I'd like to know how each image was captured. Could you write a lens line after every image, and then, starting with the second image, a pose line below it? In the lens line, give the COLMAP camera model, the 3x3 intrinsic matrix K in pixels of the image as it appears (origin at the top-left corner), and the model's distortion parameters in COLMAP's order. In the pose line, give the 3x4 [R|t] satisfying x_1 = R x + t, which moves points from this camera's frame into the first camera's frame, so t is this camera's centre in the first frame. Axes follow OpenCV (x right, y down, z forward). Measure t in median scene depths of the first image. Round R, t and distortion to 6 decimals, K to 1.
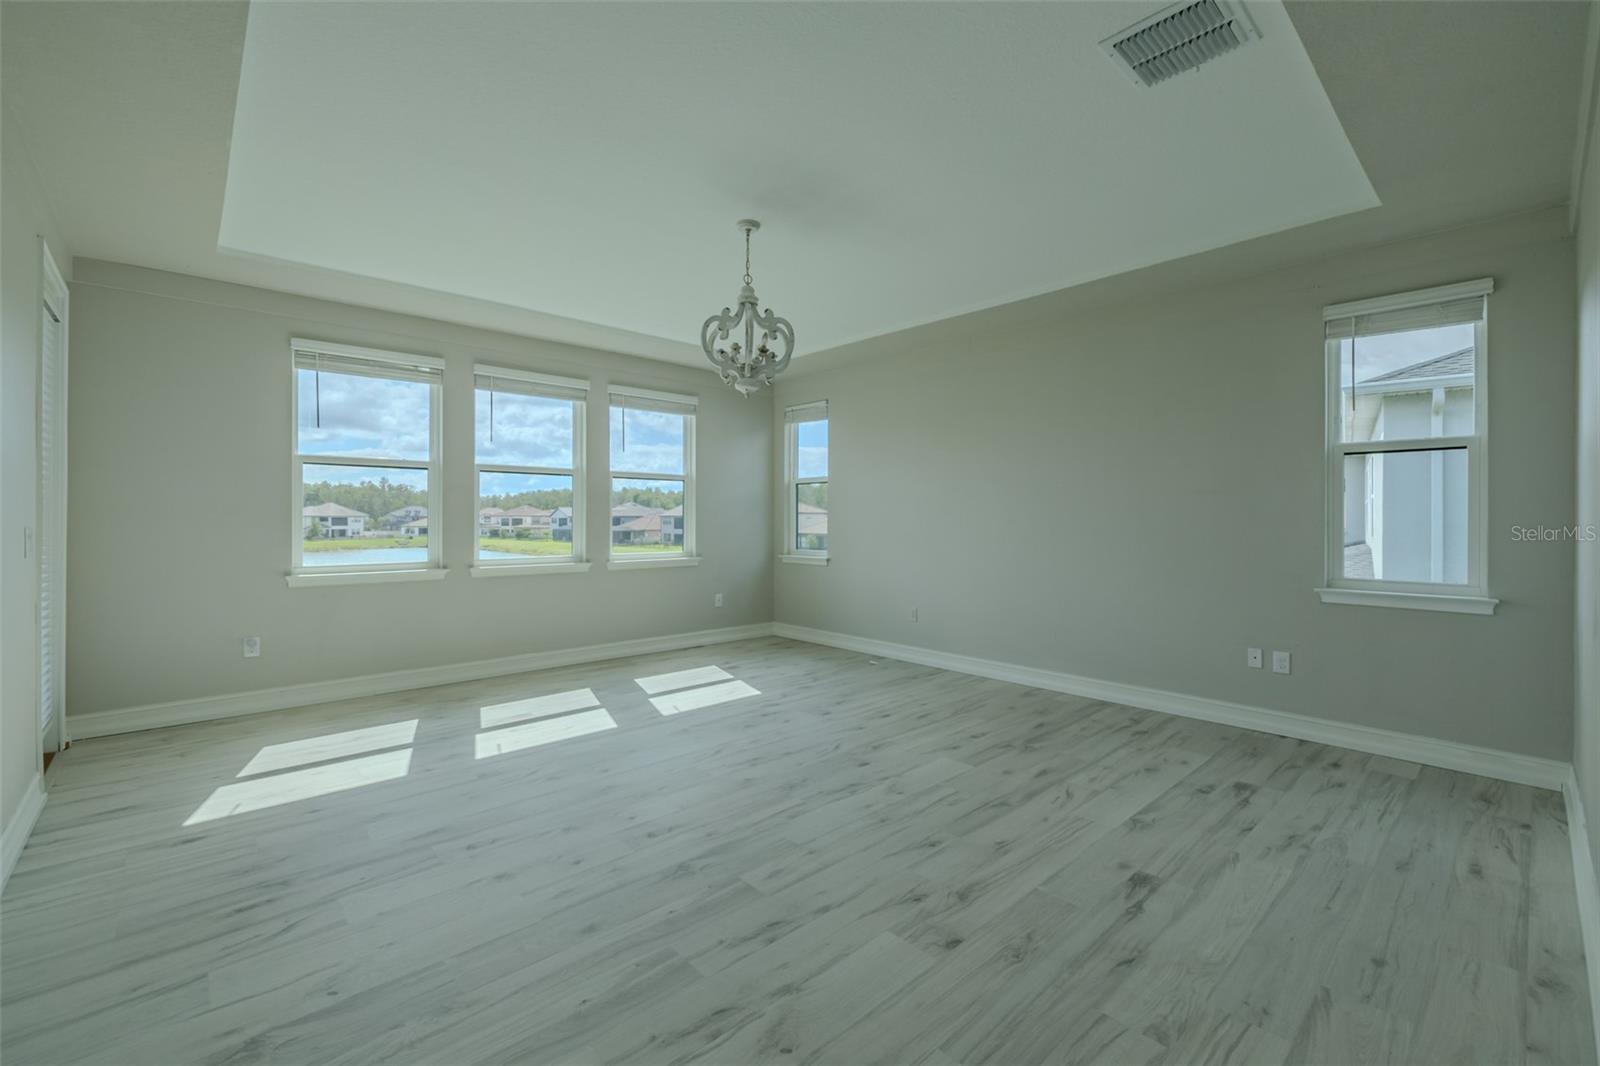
lens RADIAL K [[677.6, 0, 802.4], [0, 677.6, 522.4], [0, 0, 1]] dist [0.002831, 0.000193]
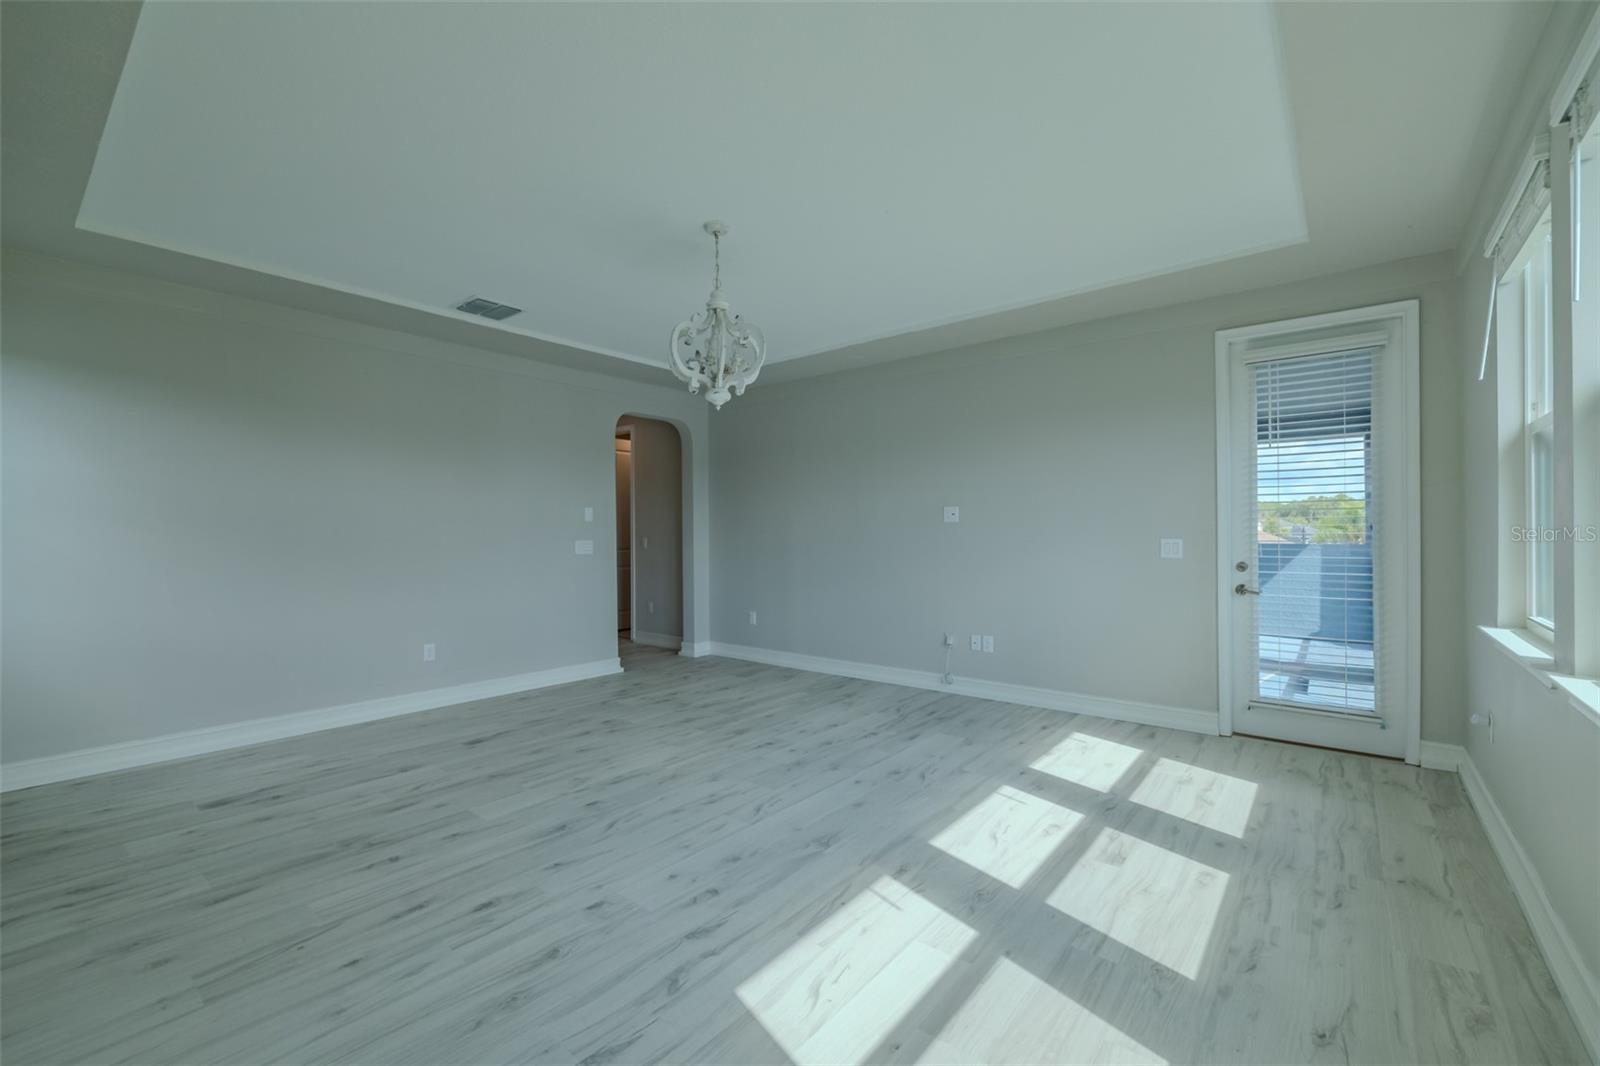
lens RADIAL K [[677.6, 0, 806.9], [0, 677.6, 531.0], [0, 0, 1]] dist [0.002831, 0.000193]
pose [[-0.988901, 0.004225, -0.148519, -0.070929], [0.003531, 0.999982, 0.004940, -0.019256], [0.148537, 0.004361, -0.988897, 2.194186]]
